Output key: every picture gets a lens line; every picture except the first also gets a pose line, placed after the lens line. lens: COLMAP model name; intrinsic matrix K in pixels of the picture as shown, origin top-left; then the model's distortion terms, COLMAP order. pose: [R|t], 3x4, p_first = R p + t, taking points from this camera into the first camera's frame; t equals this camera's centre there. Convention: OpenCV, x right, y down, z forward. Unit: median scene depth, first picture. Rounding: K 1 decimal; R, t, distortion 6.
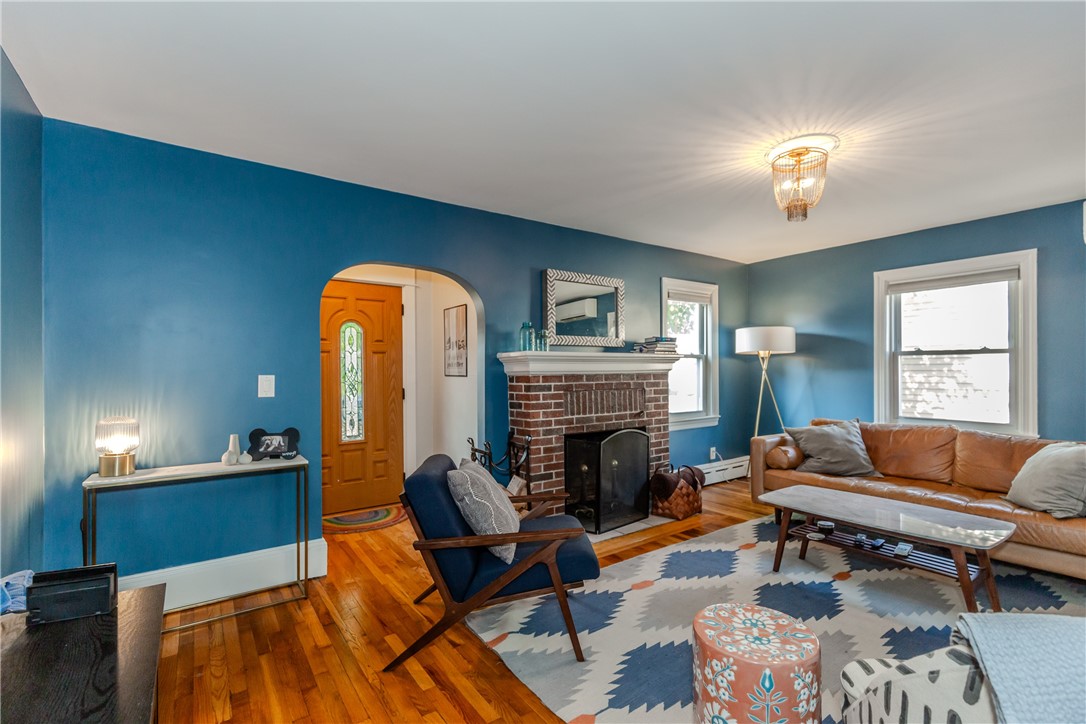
lens RADIAL K [[491.5, 0, 550.9], [0, 491.5, 362.9], [0, 0, 1]] dist [0.000288, 0.000120]
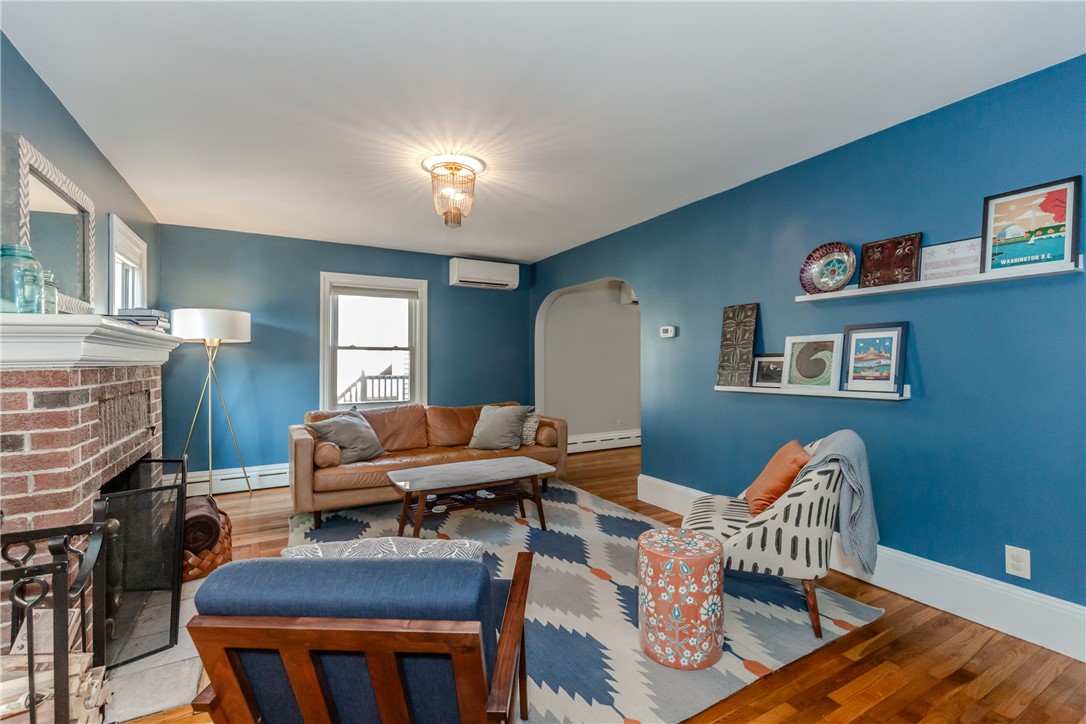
lens RADIAL K [[479.9, 0, 542.0], [0, 479.9, 353.3], [0, 0, 1]] dist [0.002179, 0.000026]
pose [[0.113517, 0.023401, 0.993260, -0.383187], [-0.012455, 0.999678, -0.022128, 0.013448], [-0.993458, -0.009859, 0.113772, 0.465943]]
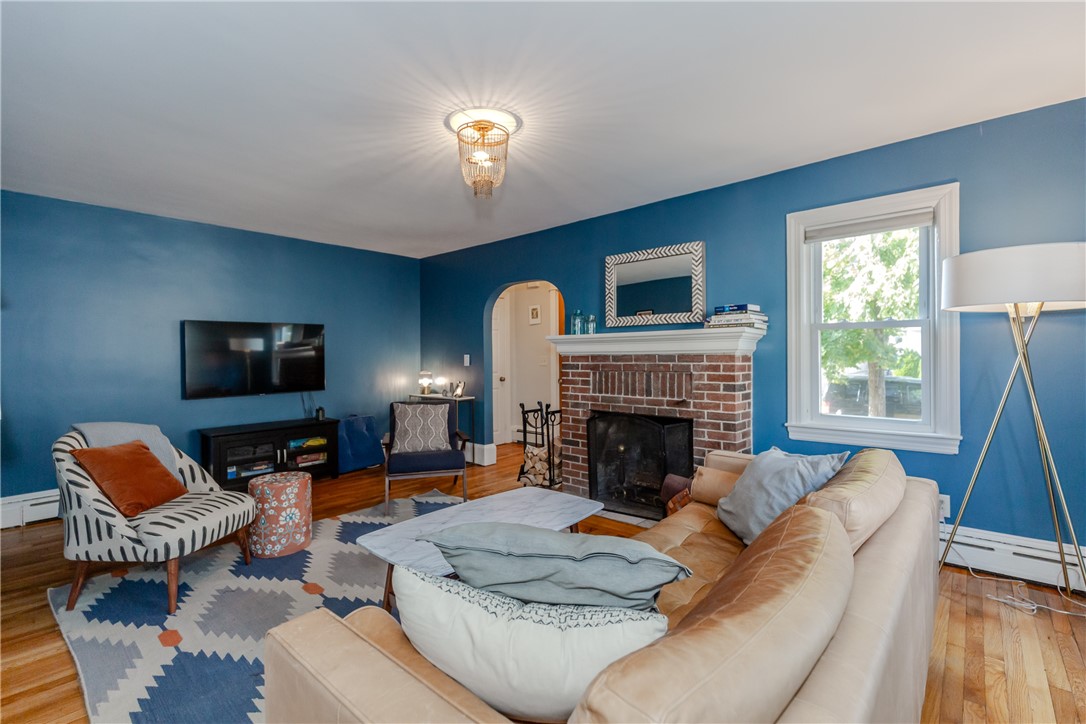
lens RADIAL K [[491.5, 0, 550.9], [0, 491.5, 362.9], [0, 0, 1]] dist [0.000288, 0.000120]
pose [[0.224424, 0.014571, -0.974383, 1.064476], [0.015154, 0.999715, 0.018441, 0.019715], [0.974374, -0.018904, 0.224139, 0.667555]]
